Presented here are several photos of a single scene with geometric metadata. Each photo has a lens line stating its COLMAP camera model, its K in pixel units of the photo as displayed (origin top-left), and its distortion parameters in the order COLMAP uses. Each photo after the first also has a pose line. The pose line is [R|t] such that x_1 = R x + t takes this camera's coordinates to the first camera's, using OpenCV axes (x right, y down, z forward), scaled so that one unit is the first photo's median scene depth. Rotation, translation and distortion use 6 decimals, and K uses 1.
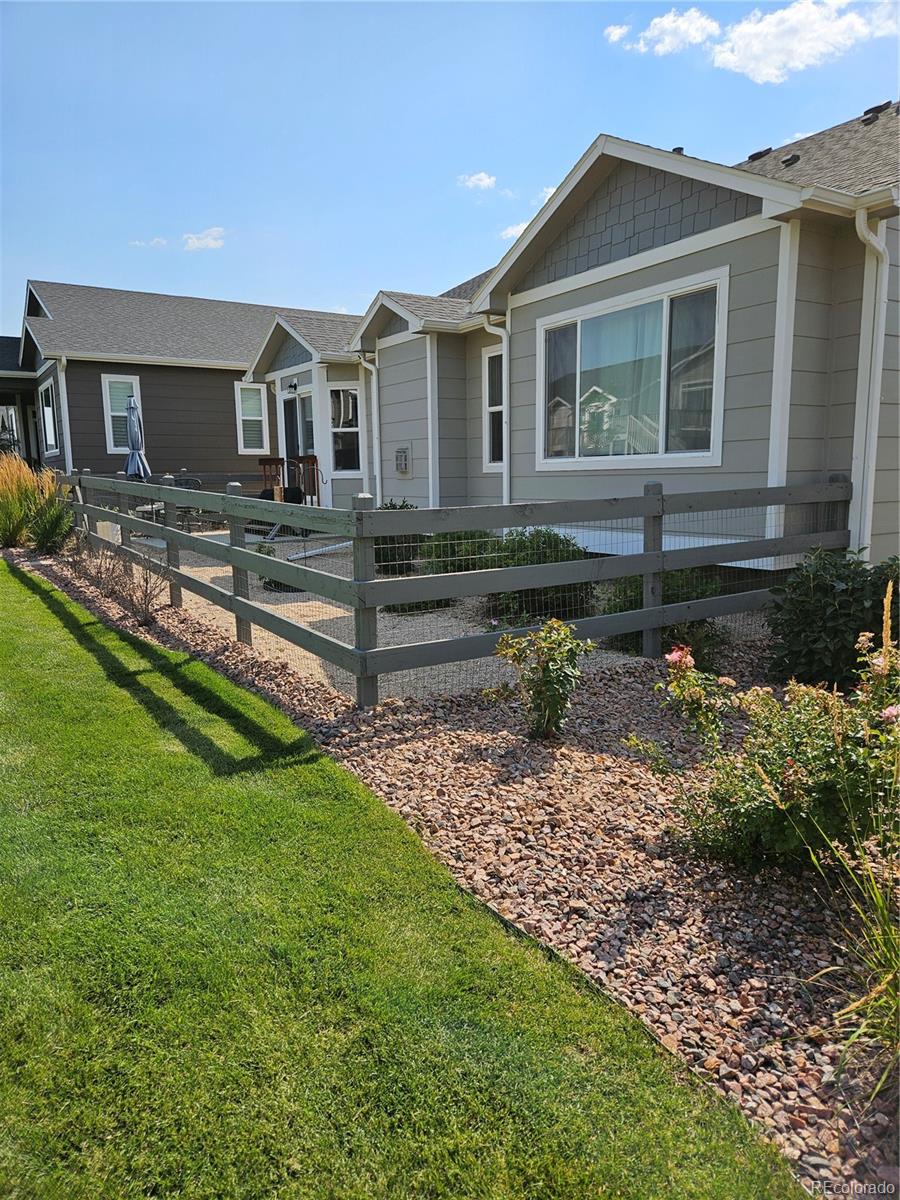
lens RADIAL K [[787.6, 0, 450.0], [0, 787.6, 600.0], [0, 0, 1]] dist [0.002372, 0.000328]
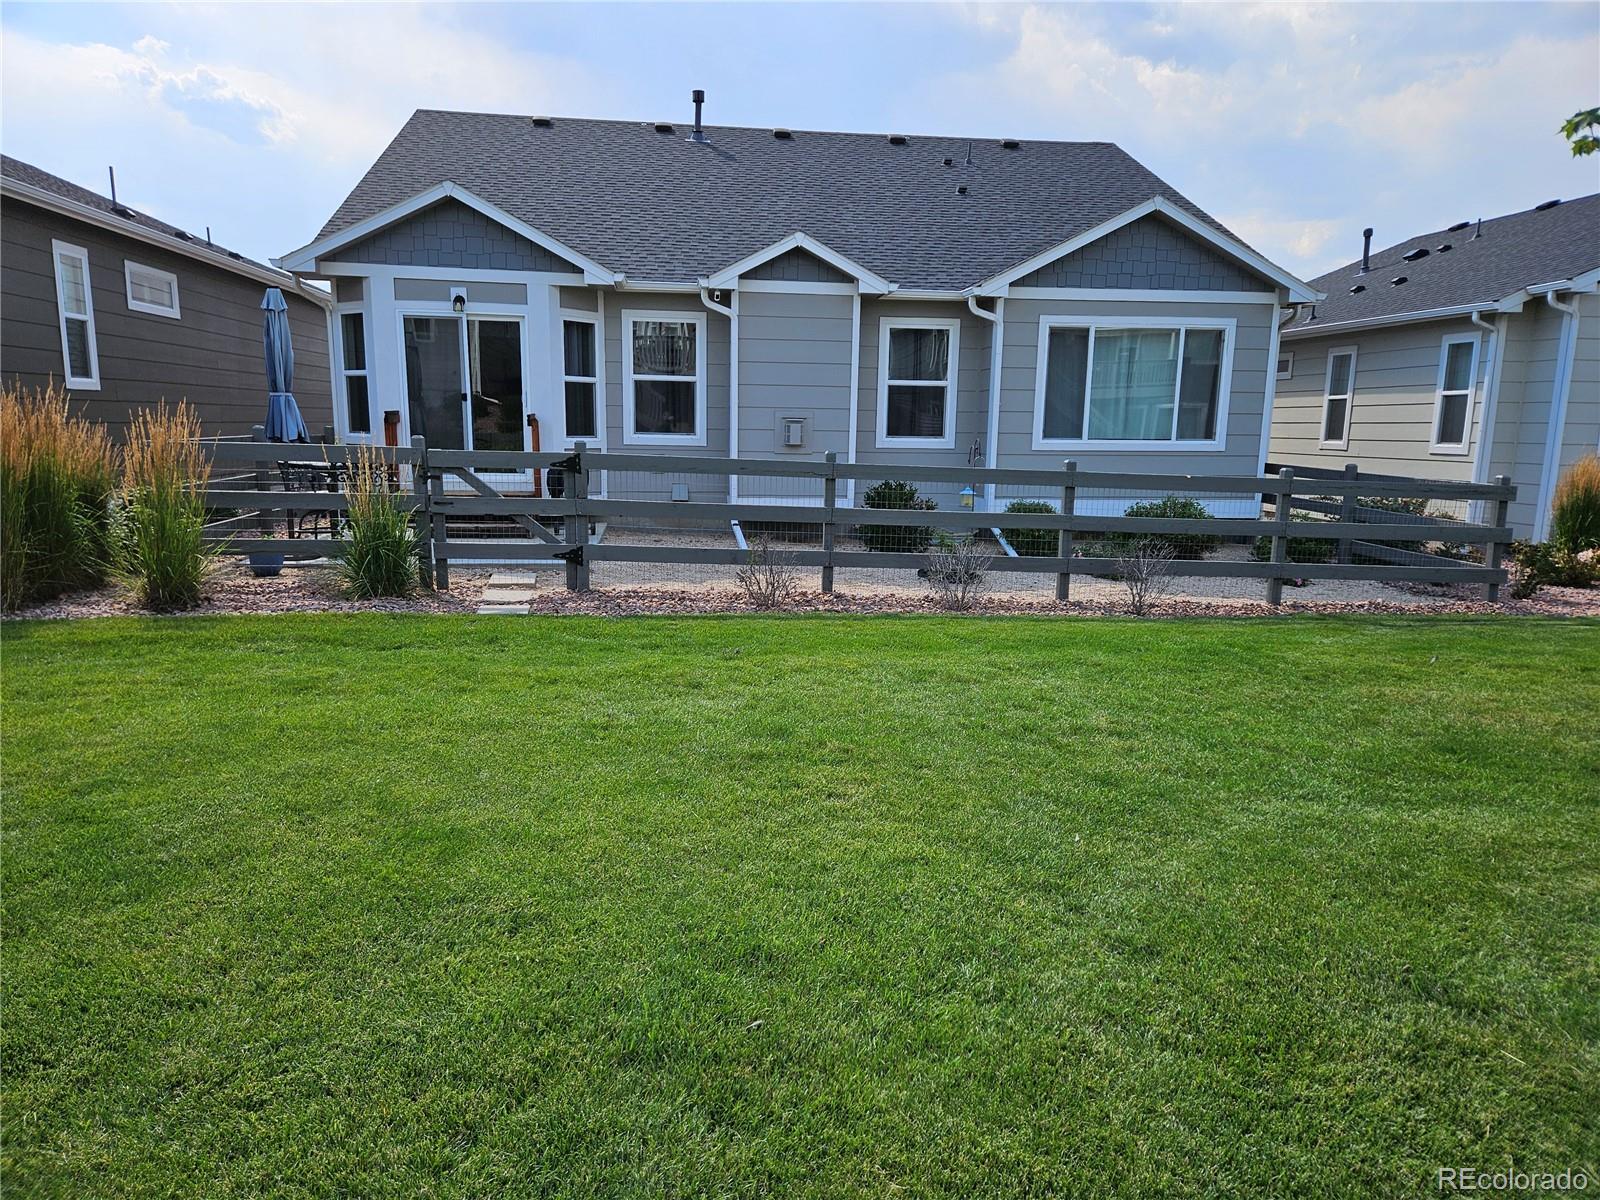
lens RADIAL K [[1050.2, 0, 800.0], [0, 1050.2, 600.0], [0, 0, 1]] dist [0.002372, 0.000328]
pose [[0.460261, -0.133047, 0.877758, -1.404297], [0.114083, 0.989373, 0.090145, -0.127445], [-0.880423, 0.058647, 0.470548, 0.619093]]
